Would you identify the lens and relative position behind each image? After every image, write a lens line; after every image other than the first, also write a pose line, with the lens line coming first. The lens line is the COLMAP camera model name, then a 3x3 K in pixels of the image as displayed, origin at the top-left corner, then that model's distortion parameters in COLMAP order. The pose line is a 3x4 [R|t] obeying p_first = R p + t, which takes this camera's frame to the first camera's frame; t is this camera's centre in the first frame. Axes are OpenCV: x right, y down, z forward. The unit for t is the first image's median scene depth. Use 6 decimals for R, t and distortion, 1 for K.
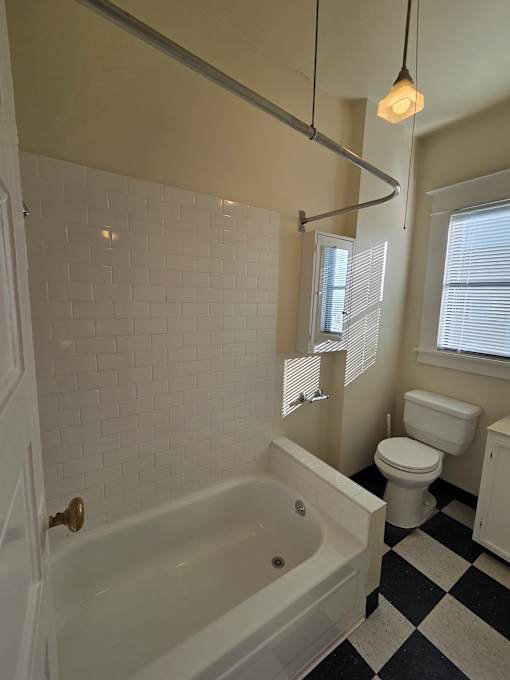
lens RADIAL K [[283.0, 0, 255.0], [0, 283.0, 340.0], [0, 0, 1]] dist [0.007218, -0.000341]
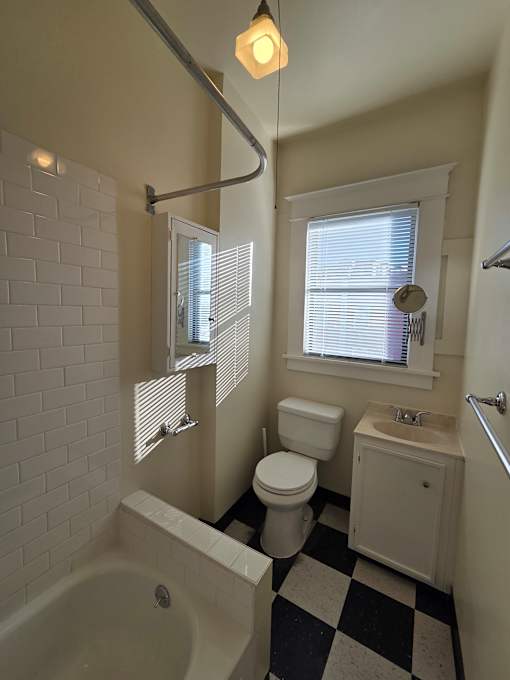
lens RADIAL K [[281.0, 0, 254.0], [0, 281.0, 334.9], [0, 0, 1]] dist [0.002020, -0.000873]
pose [[0.904752, -0.035596, 0.424449, 0.076394], [0.055933, 0.997802, -0.035547, -0.013099], [-0.422251, 0.055902, 0.904754, 0.199533]]
